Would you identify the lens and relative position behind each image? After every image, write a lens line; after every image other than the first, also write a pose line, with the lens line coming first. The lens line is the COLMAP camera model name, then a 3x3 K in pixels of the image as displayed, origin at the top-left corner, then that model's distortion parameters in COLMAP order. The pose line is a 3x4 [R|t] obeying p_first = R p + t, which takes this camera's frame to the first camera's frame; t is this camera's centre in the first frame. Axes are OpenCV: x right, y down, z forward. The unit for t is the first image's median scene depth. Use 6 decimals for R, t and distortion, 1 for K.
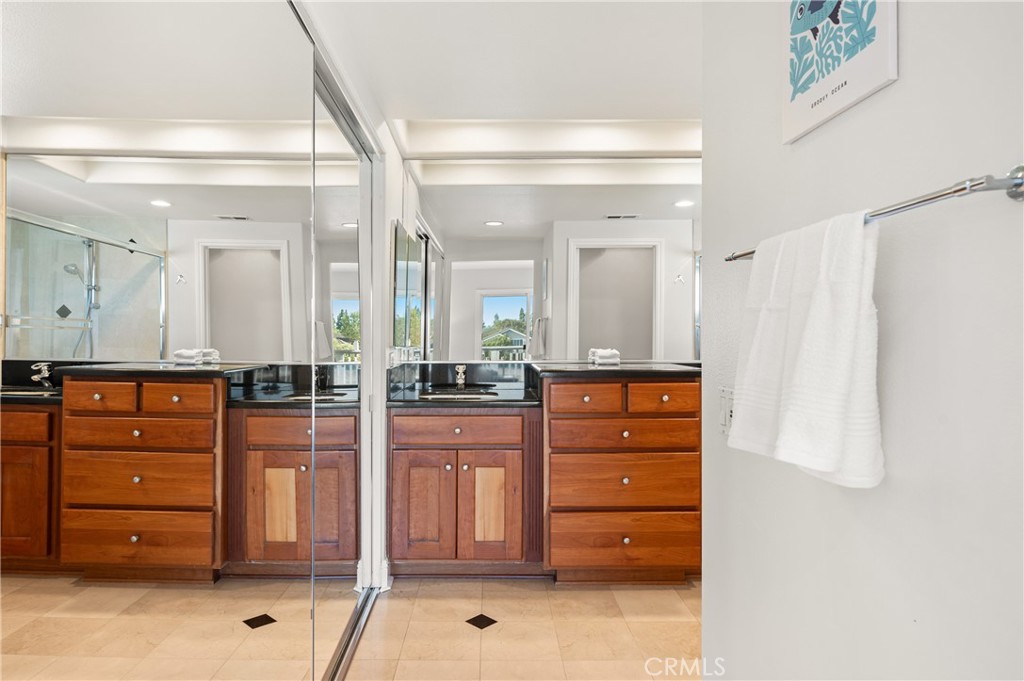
lens RADIAL K [[592.2, 0, 506.1], [0, 592.2, 333.8], [0, 0, 1]] dist [-0.001043, 0.001808]
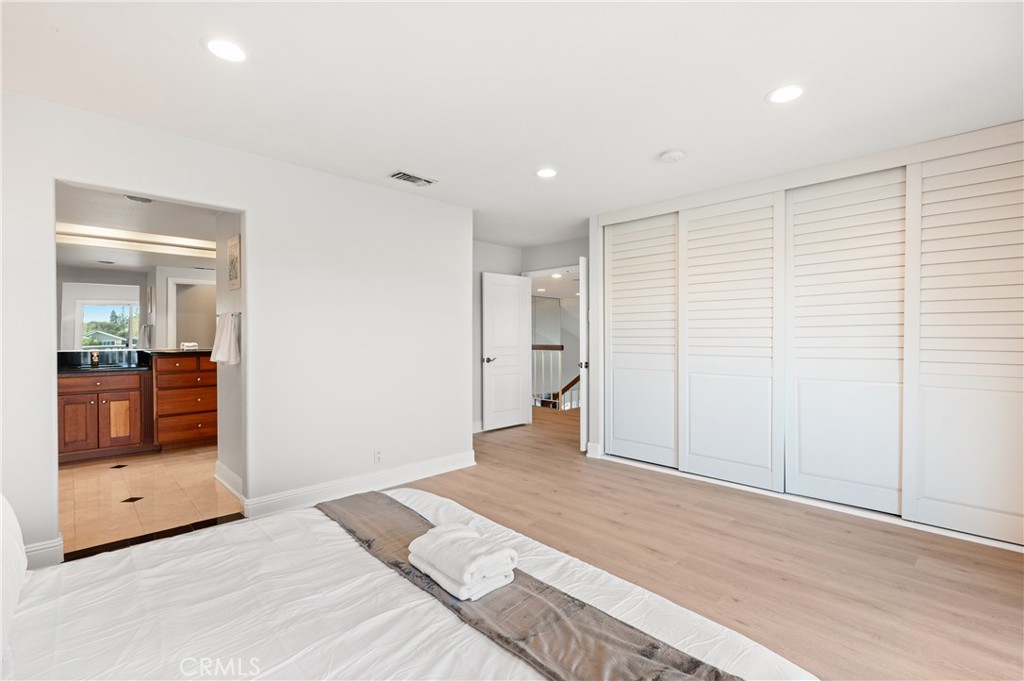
lens RADIAL K [[451.3, 0, 505.1], [0, 451.3, 342.6], [0, 0, 1]] dist [0.000951, -0.000377]
pose [[0.738030, -0.010330, 0.674688, -0.094945], [0.000449, 0.999890, 0.014818, 0.003686], [-0.674767, -0.010633, 0.737954, -1.035536]]
